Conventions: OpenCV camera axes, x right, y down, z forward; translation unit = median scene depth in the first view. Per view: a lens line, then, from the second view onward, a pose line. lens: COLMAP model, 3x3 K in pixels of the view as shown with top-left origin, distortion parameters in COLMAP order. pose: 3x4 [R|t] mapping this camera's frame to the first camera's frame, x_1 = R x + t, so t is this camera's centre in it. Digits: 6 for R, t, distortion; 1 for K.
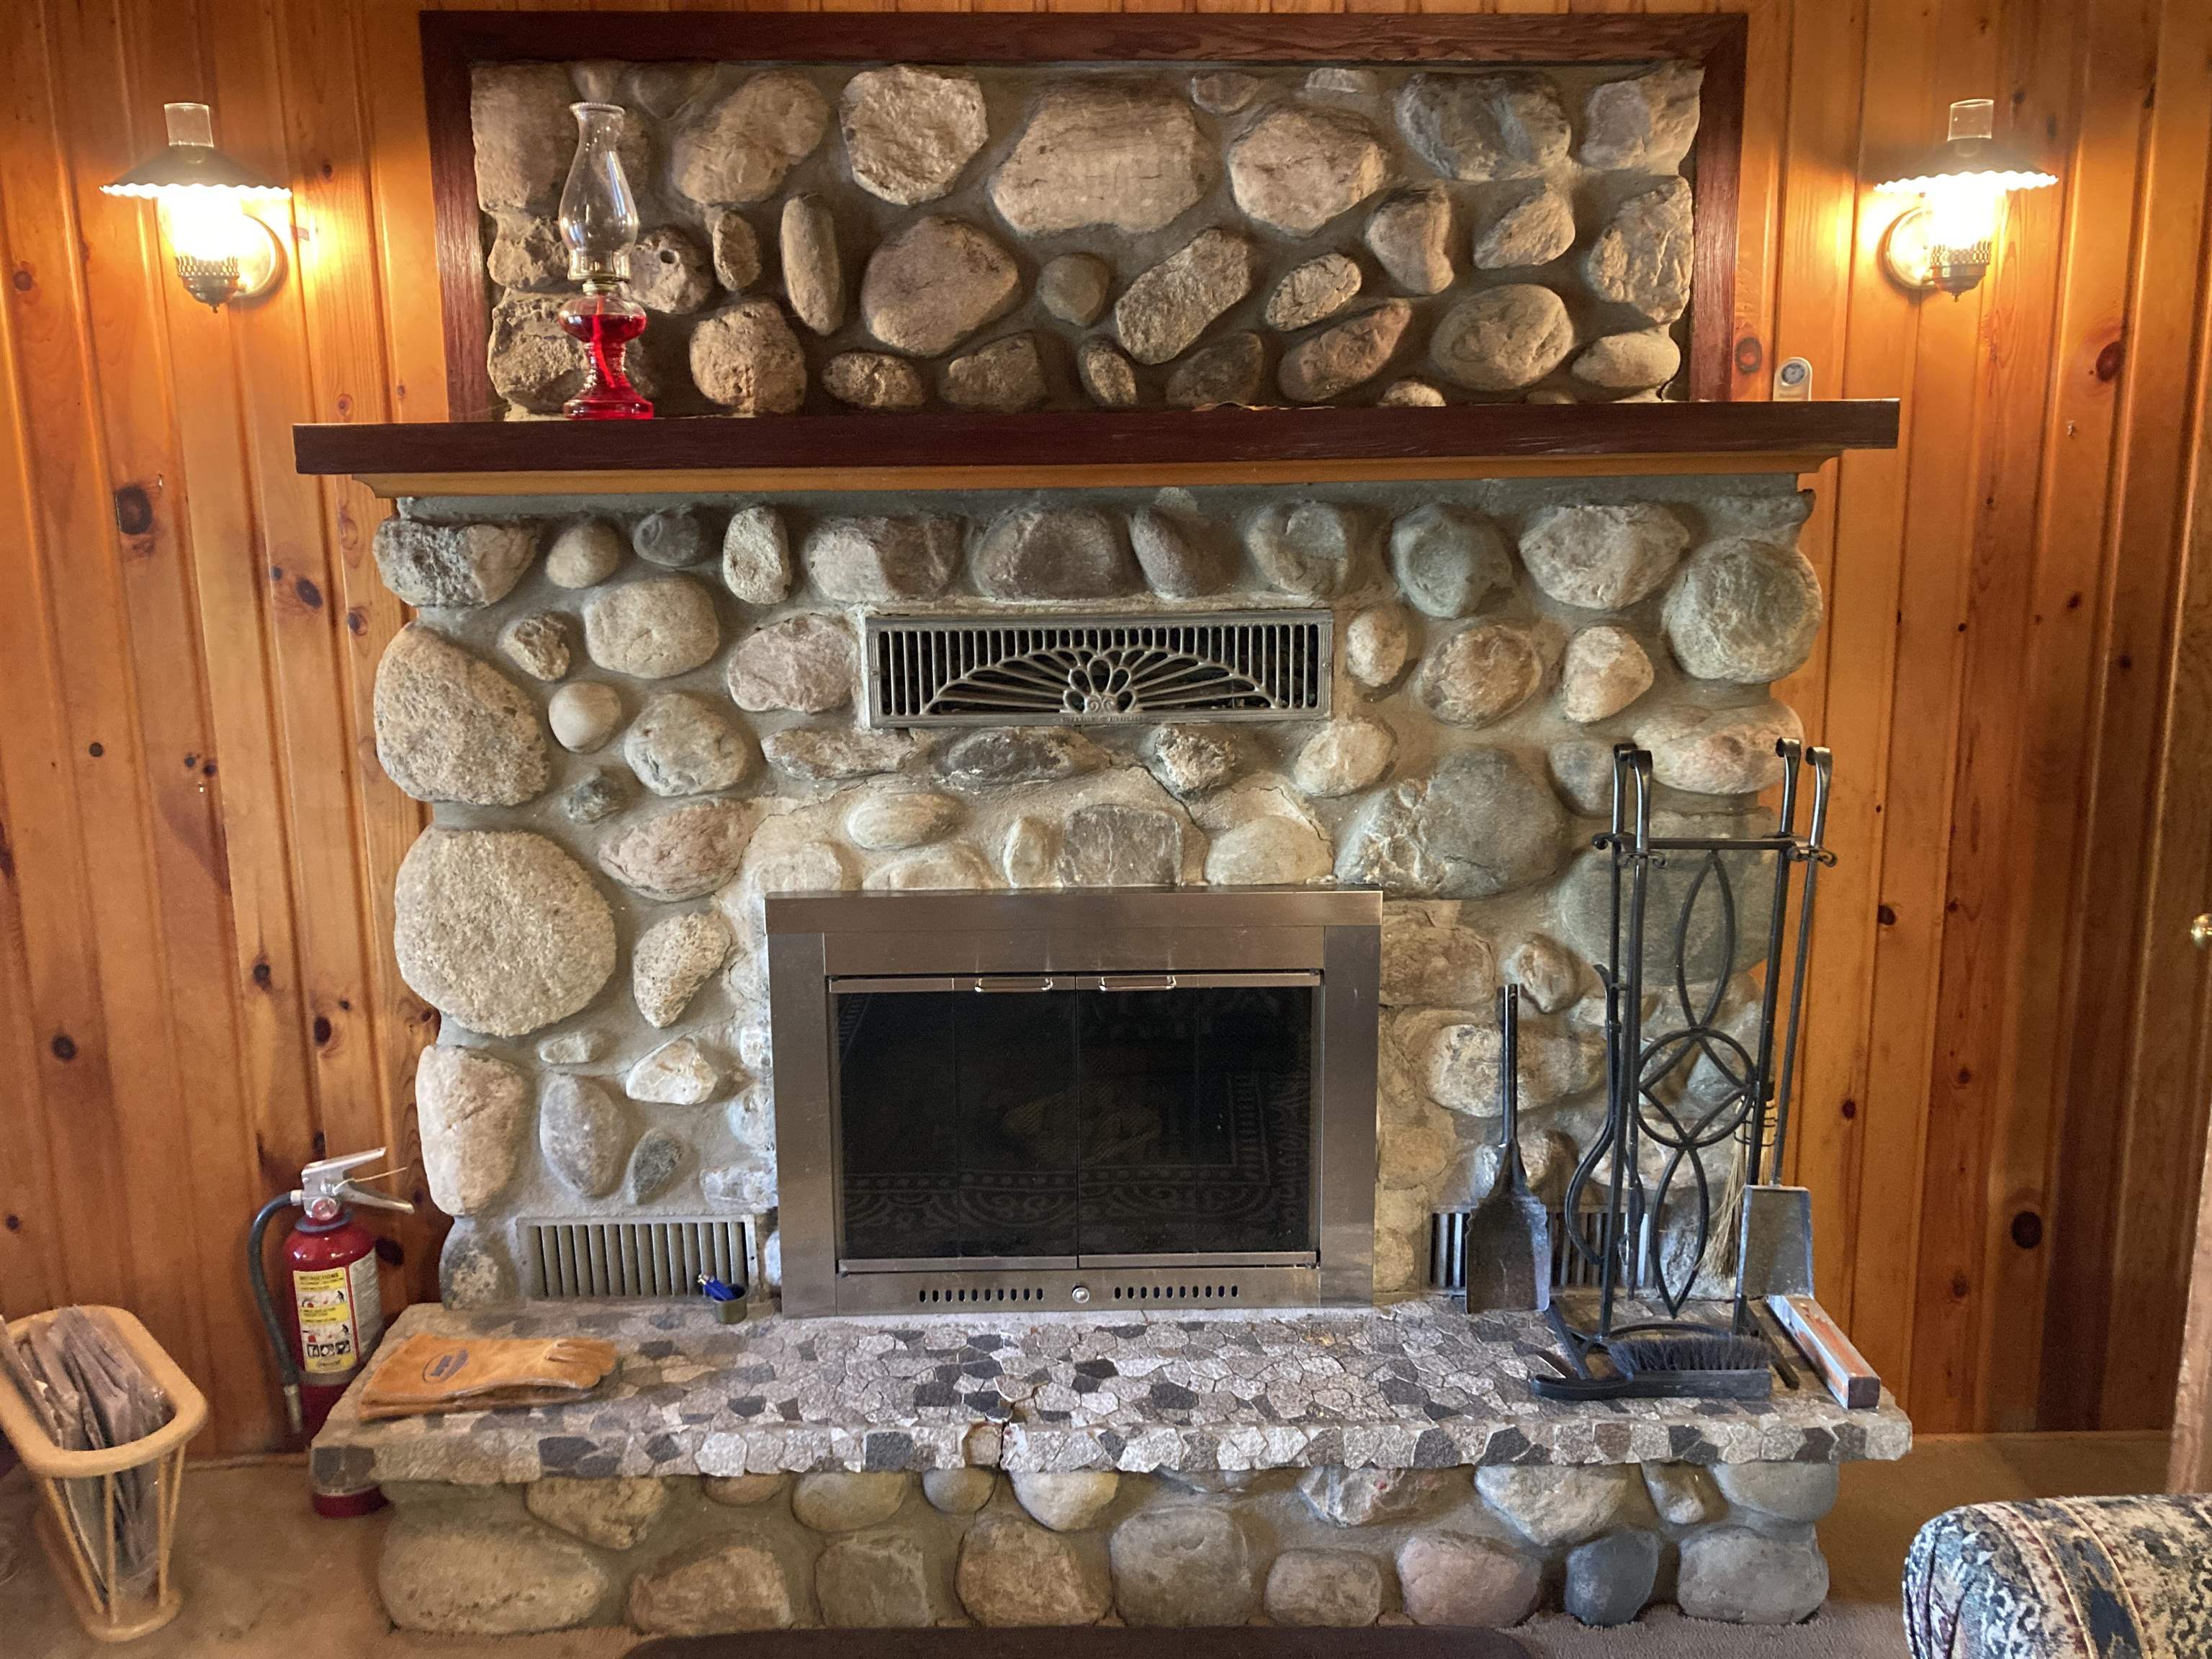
lens RADIAL K [[1807.8, 0, 1104.0], [0, 1807.8, 818.2], [0, 0, 1]] dist [0.024086, -0.007991]
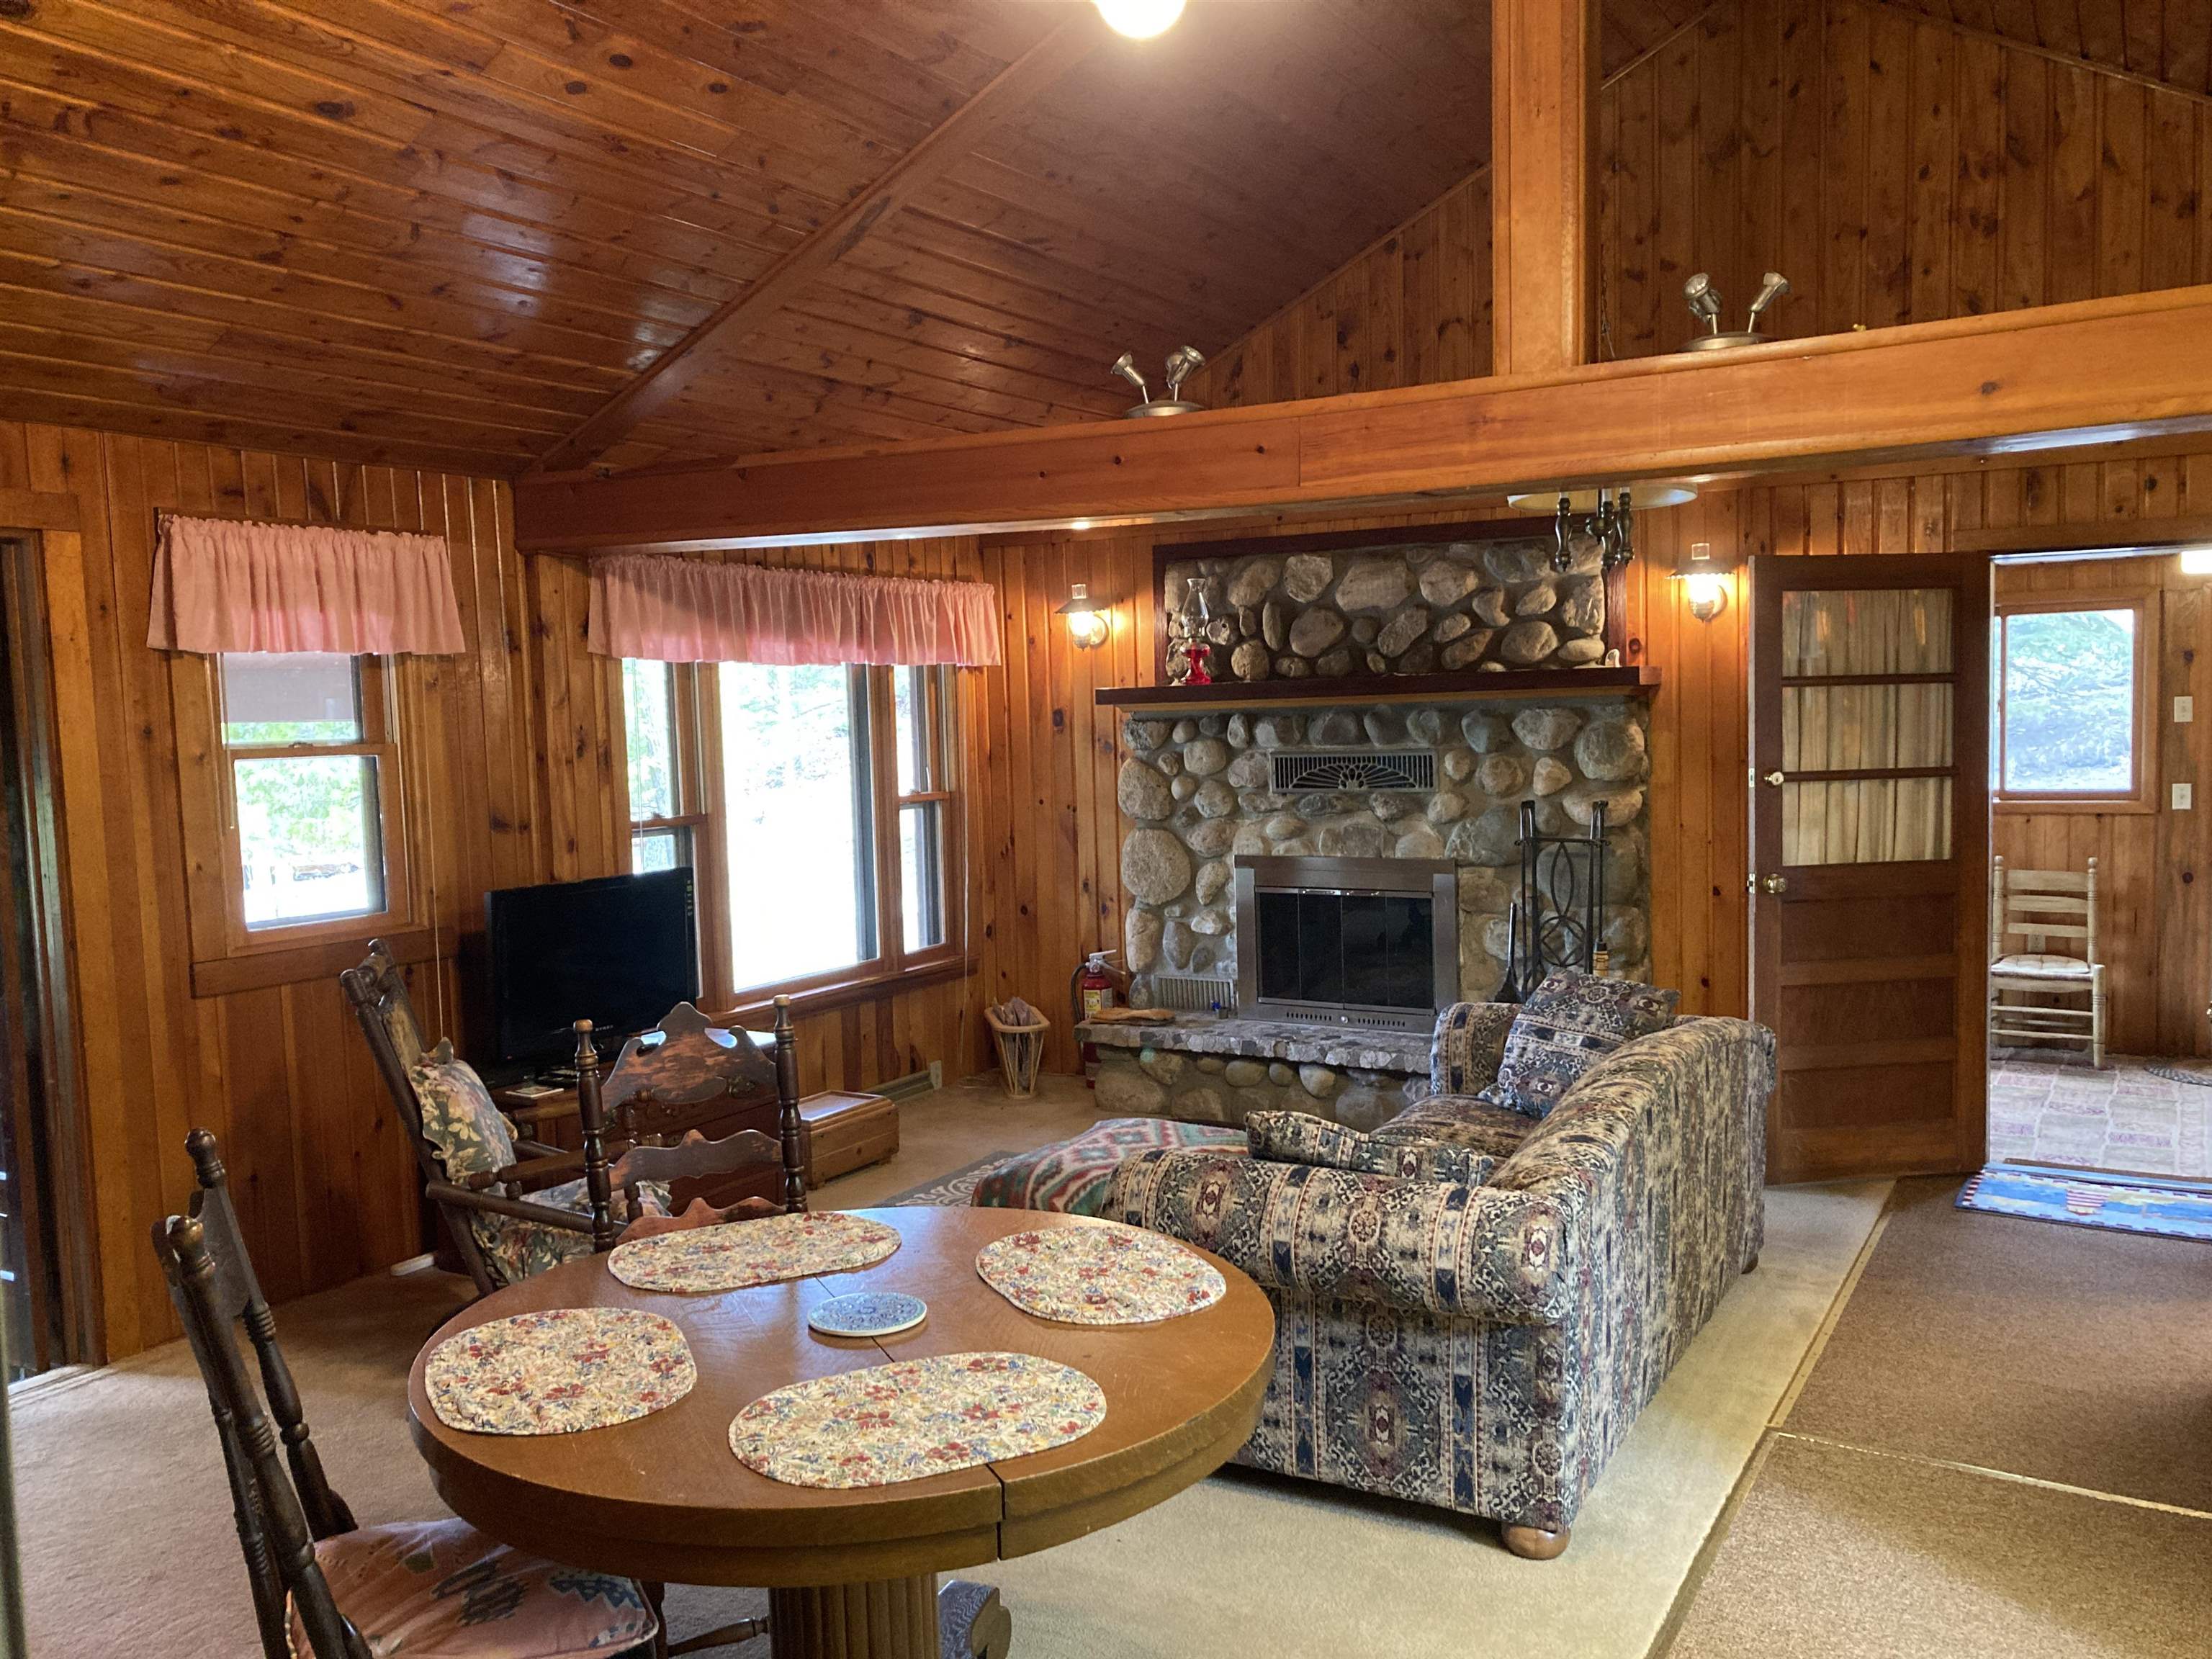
lens RADIAL K [[1768.6, 0, 1132.0], [0, 1768.6, 834.0], [0, 0, 1]] dist [0.062667, -0.134734]
pose [[0.860681, 0.022757, -0.508636, 1.018313], [-0.080549, 0.992506, -0.091895, 0.266158], [0.502733, 0.120062, 0.856063, -1.344684]]
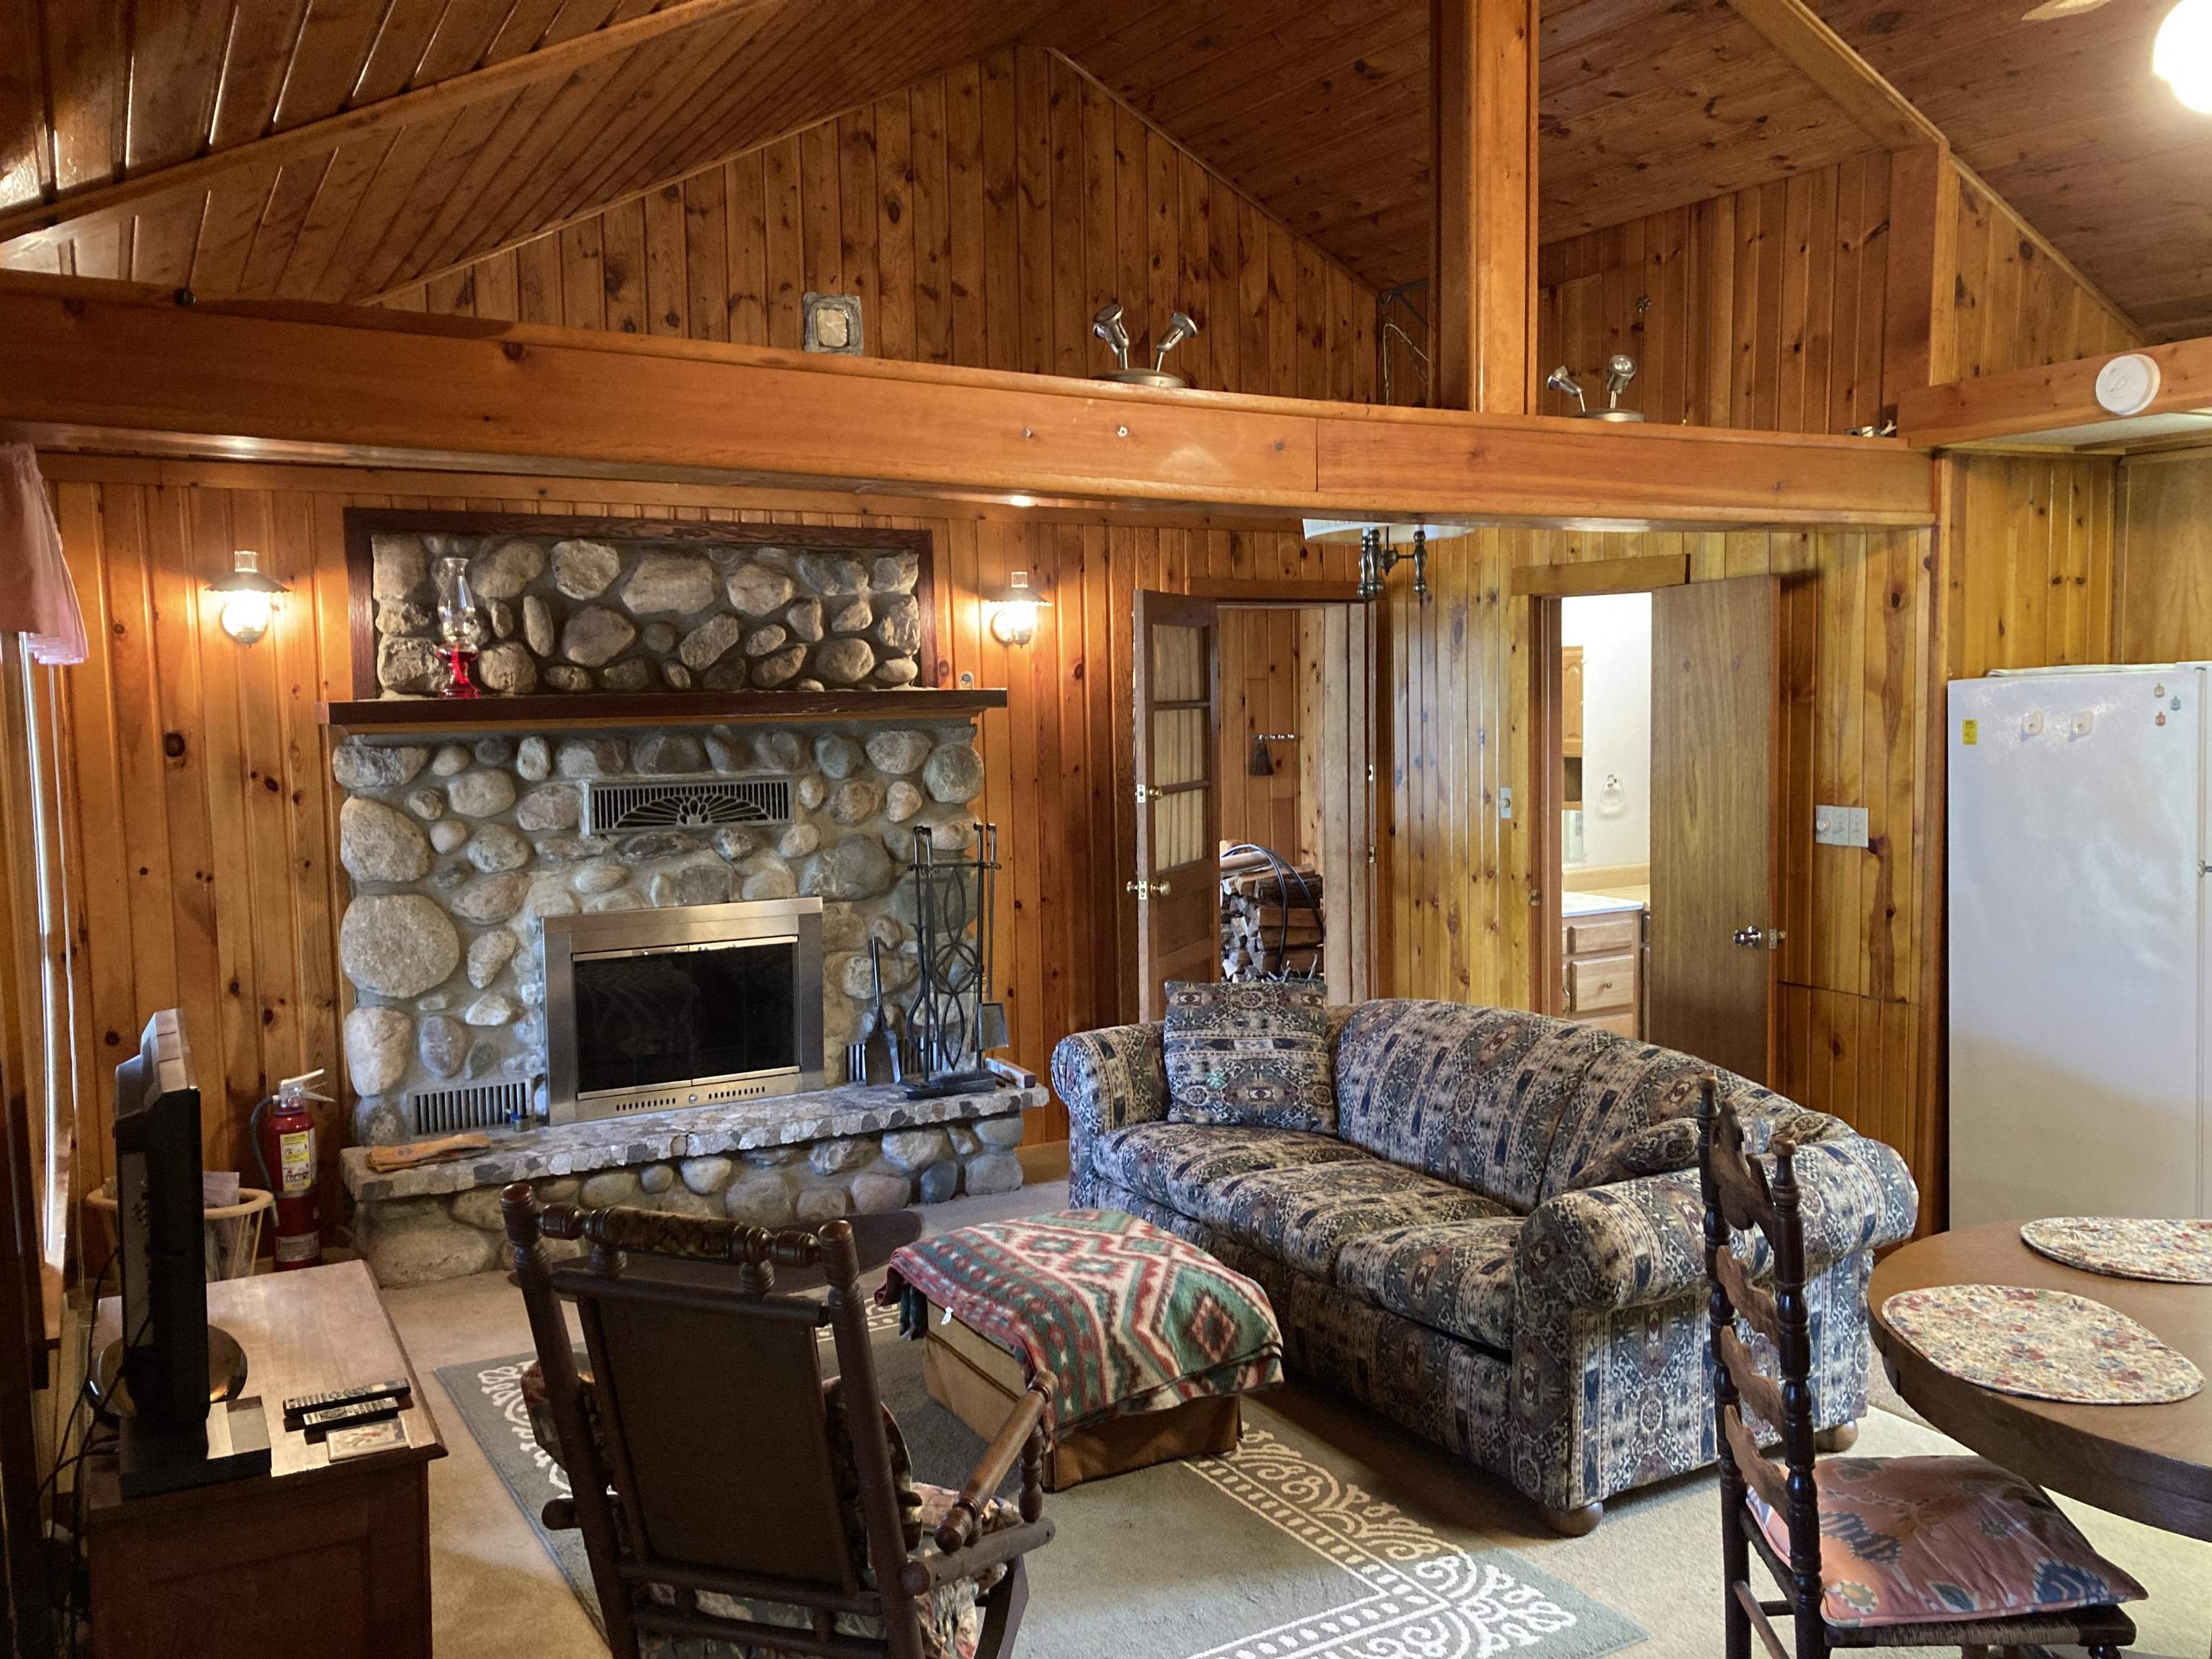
lens RADIAL K [[1768.6, 0, 1132.0], [0, 1768.6, 834.0], [0, 0, 1]] dist [0.062667, -0.134734]
pose [[0.876374, -0.042231, 0.479776, -0.570715], [0.099890, 0.990426, -0.095283, 0.212528], [-0.471159, 0.131428, 0.872202, -1.148350]]
